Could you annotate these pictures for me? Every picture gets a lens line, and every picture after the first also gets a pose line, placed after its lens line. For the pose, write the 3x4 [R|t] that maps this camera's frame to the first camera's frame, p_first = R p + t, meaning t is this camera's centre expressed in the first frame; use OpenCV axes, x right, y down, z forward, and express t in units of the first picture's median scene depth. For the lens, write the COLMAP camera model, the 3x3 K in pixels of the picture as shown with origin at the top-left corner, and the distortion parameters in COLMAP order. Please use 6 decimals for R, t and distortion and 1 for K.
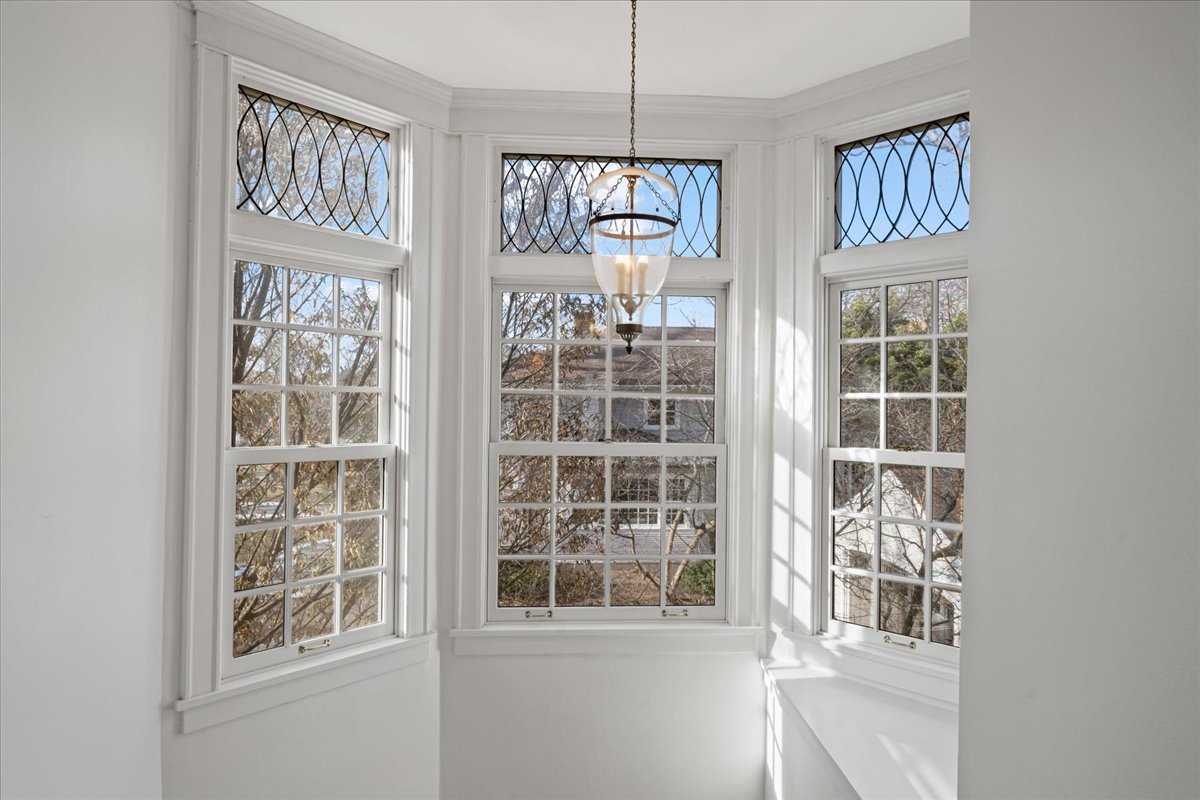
lens RADIAL K [[691.3, 0, 605.4], [0, 691.3, 399.8], [0, 0, 1]] dist [0.001044, -0.002721]
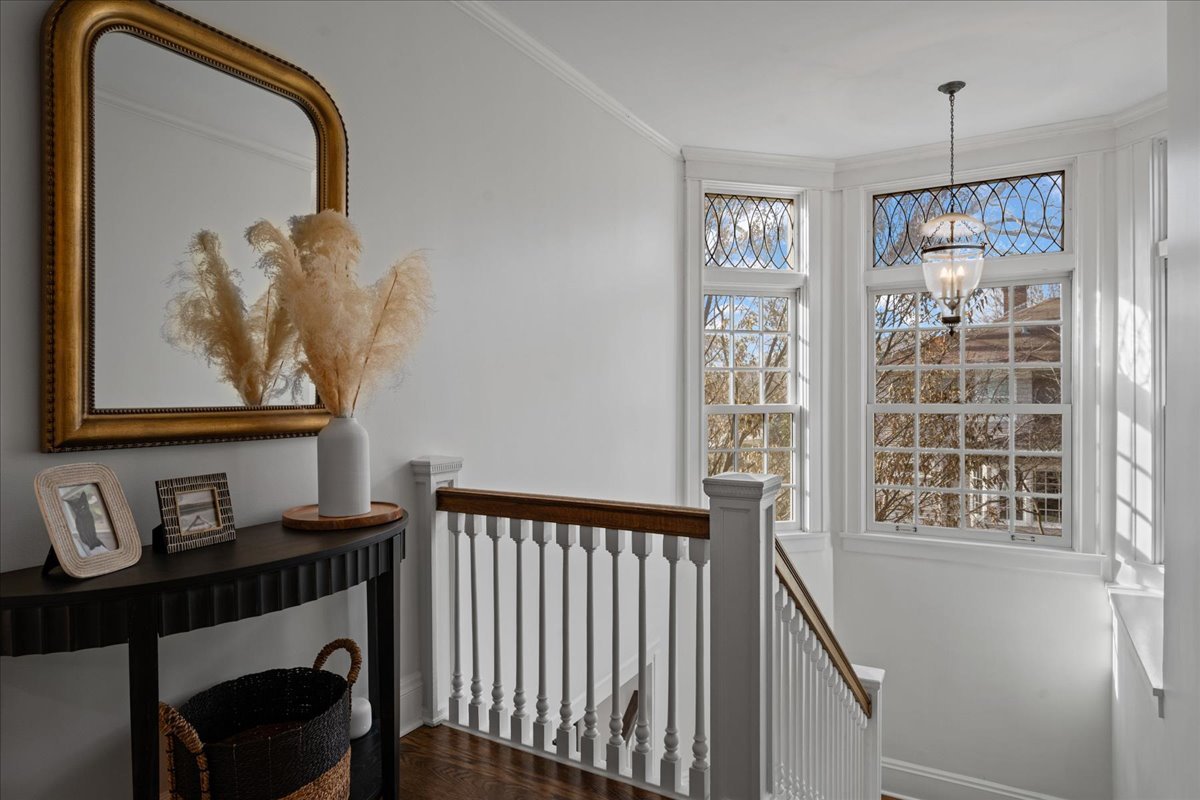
lens RADIAL K [[691.3, 0, 604.7], [0, 691.3, 397.6], [0, 0, 1]] dist [0.001044, -0.002721]
pose [[0.837854, -0.011165, -0.545780, 0.158353], [0.019056, 0.999780, 0.008801, 0.026821], [0.545561, -0.017774, 0.837882, -0.484241]]
